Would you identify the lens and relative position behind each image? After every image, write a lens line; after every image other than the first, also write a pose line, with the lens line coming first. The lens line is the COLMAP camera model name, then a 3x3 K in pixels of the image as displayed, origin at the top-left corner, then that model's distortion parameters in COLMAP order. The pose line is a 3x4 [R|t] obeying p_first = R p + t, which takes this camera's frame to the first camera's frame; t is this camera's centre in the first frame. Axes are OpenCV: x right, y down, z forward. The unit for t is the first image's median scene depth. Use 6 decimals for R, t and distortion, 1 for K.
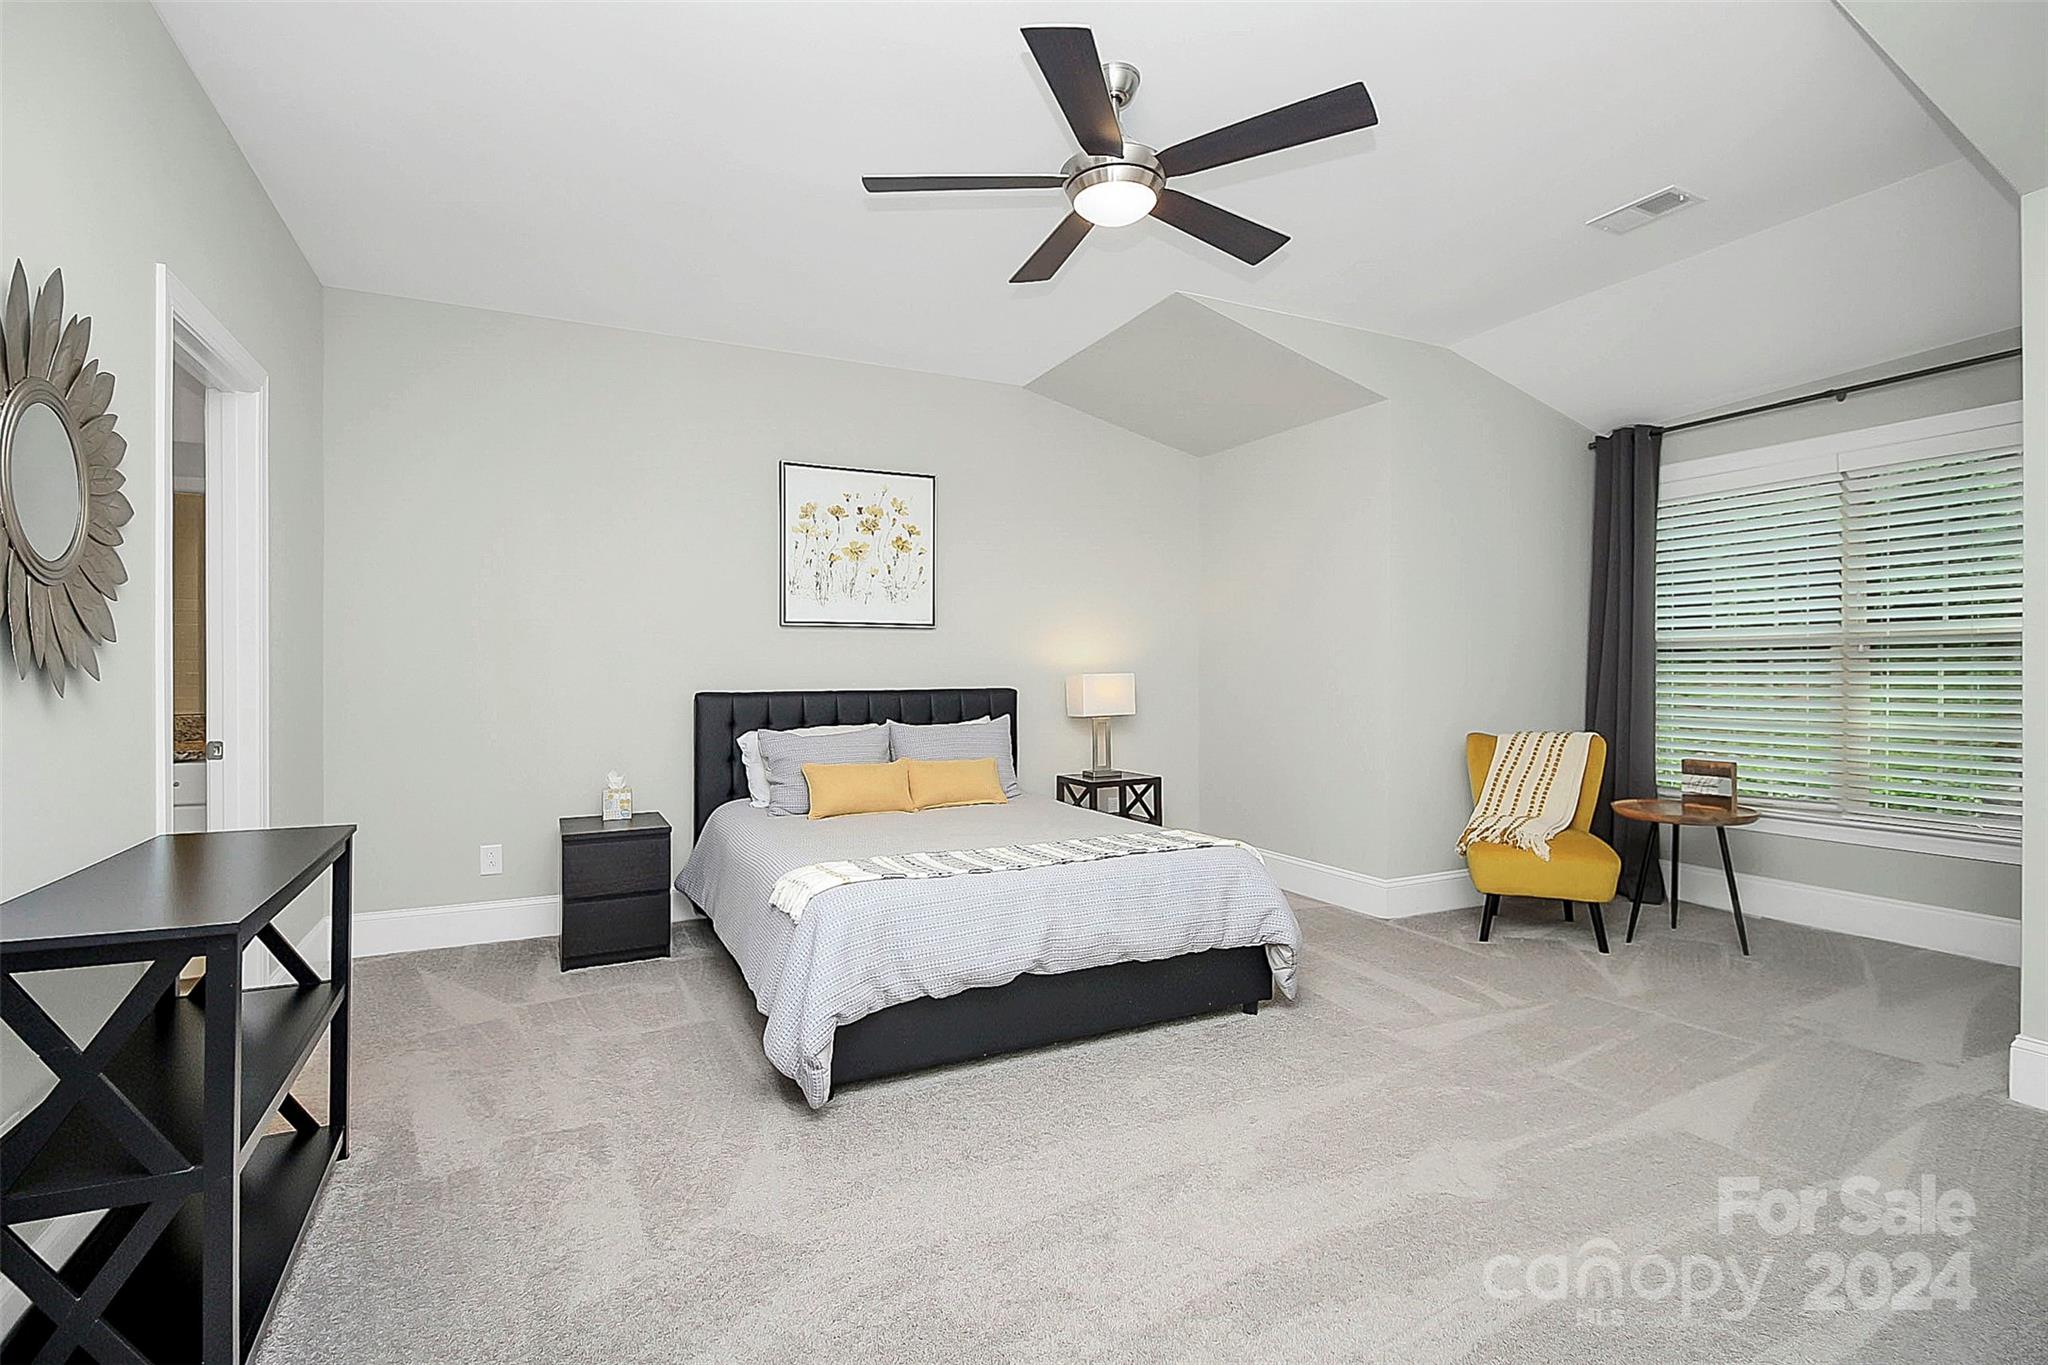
lens RADIAL K [[978.7, 0, 1023.1], [0, 978.7, 672.2], [0, 0, 1]] dist [0.000244, -0.000238]
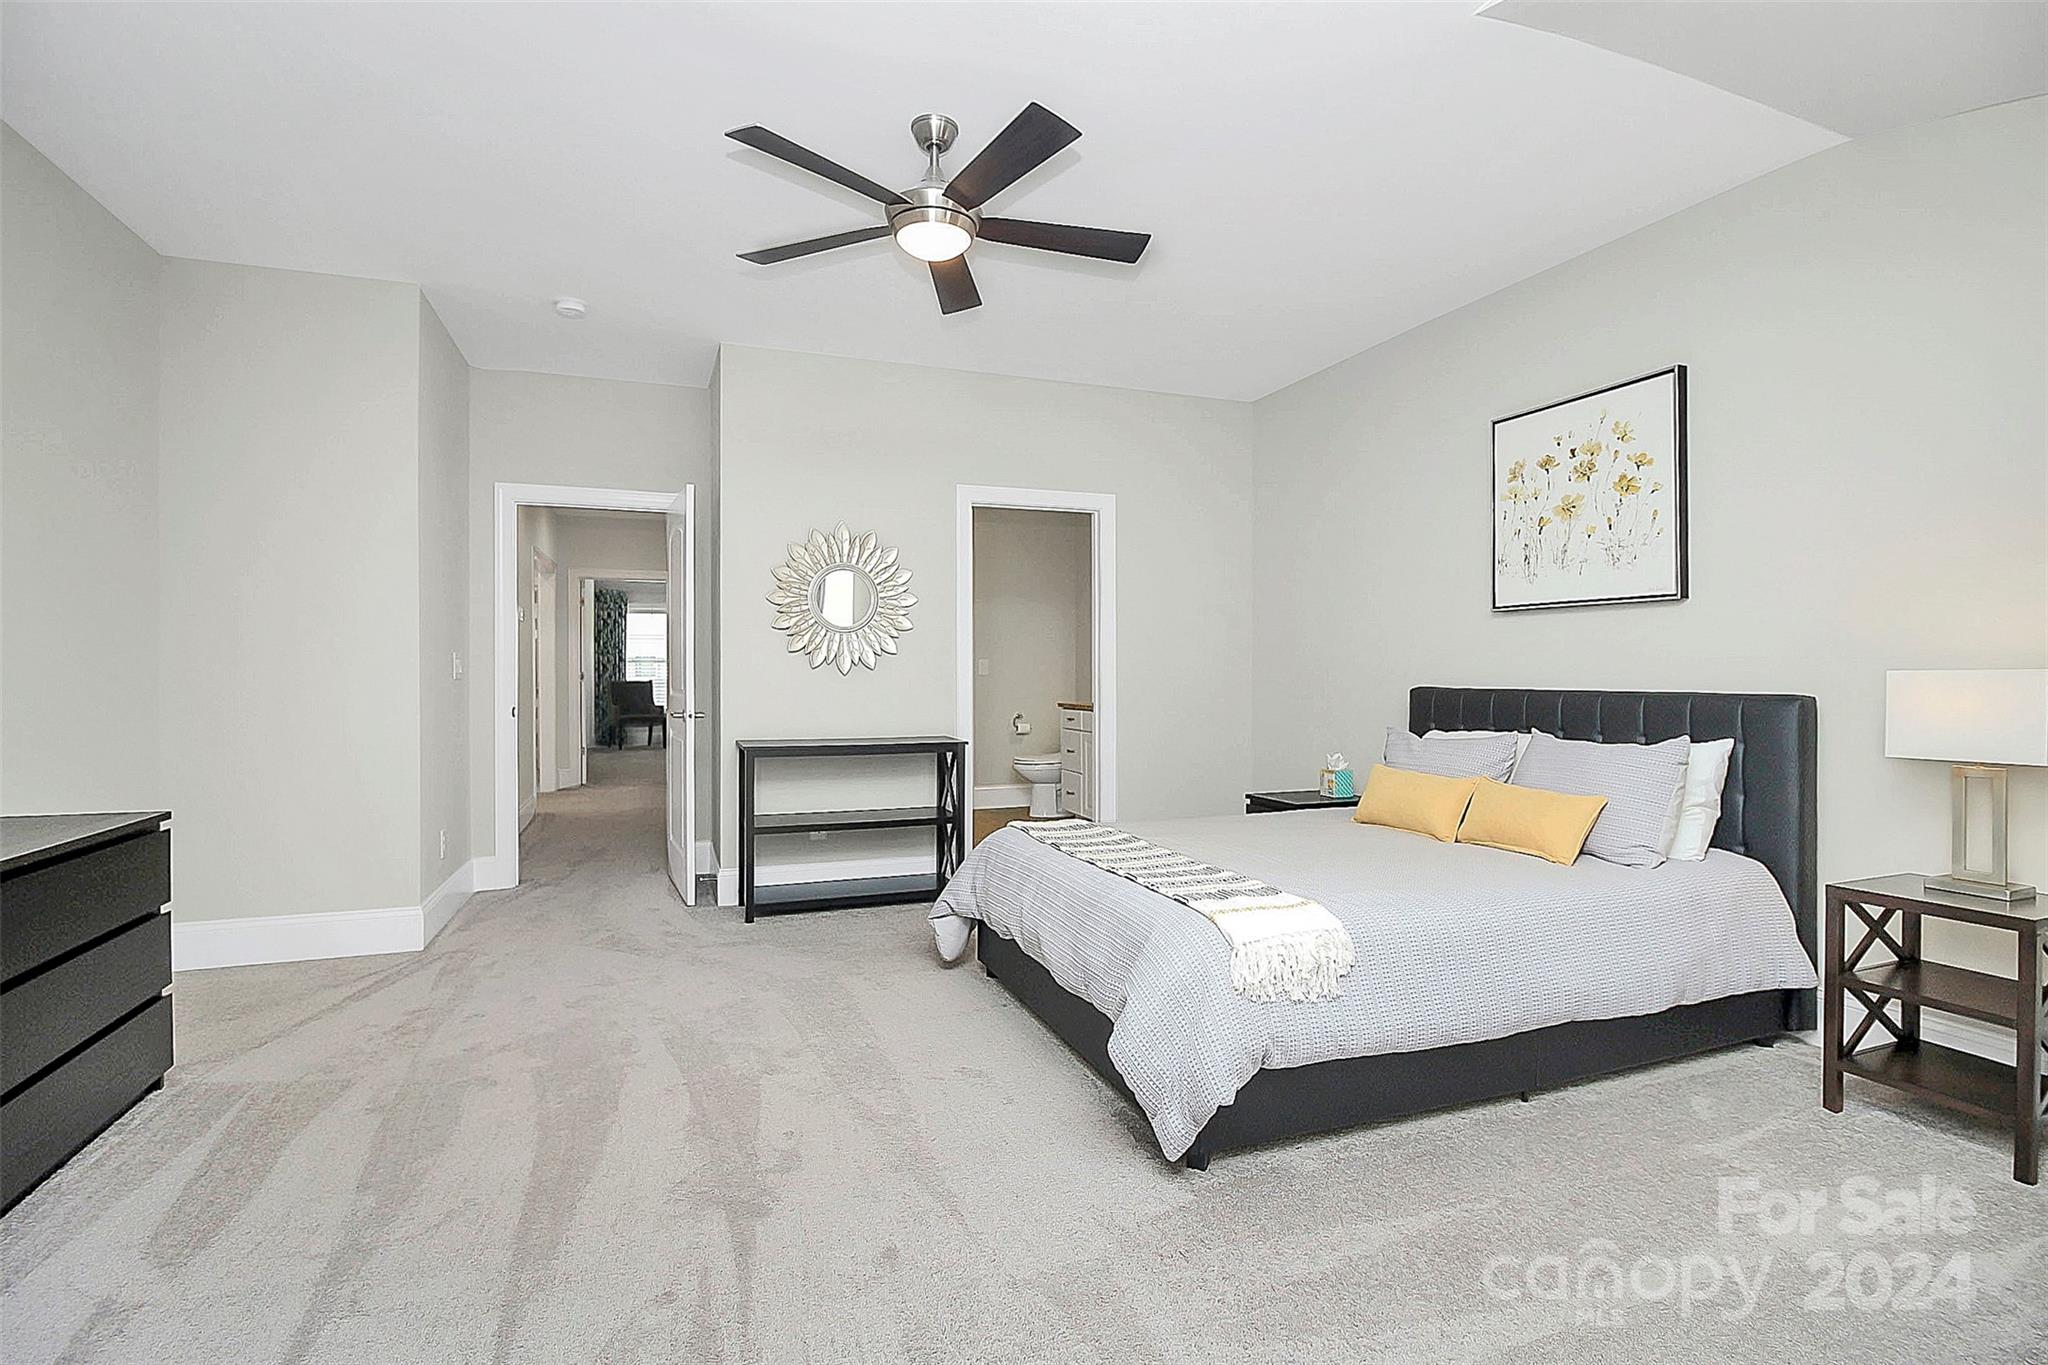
lens RADIAL K [[978.7, 0, 1023.1], [0, 978.7, 672.2], [0, 0, 1]] dist [0.000244, -0.000238]
pose [[-0.098030, 0.006791, -0.995160, 0.629709], [0.003698, 0.999972, 0.006460, -0.001754], [0.995177, -0.003047, -0.098052, 0.648059]]
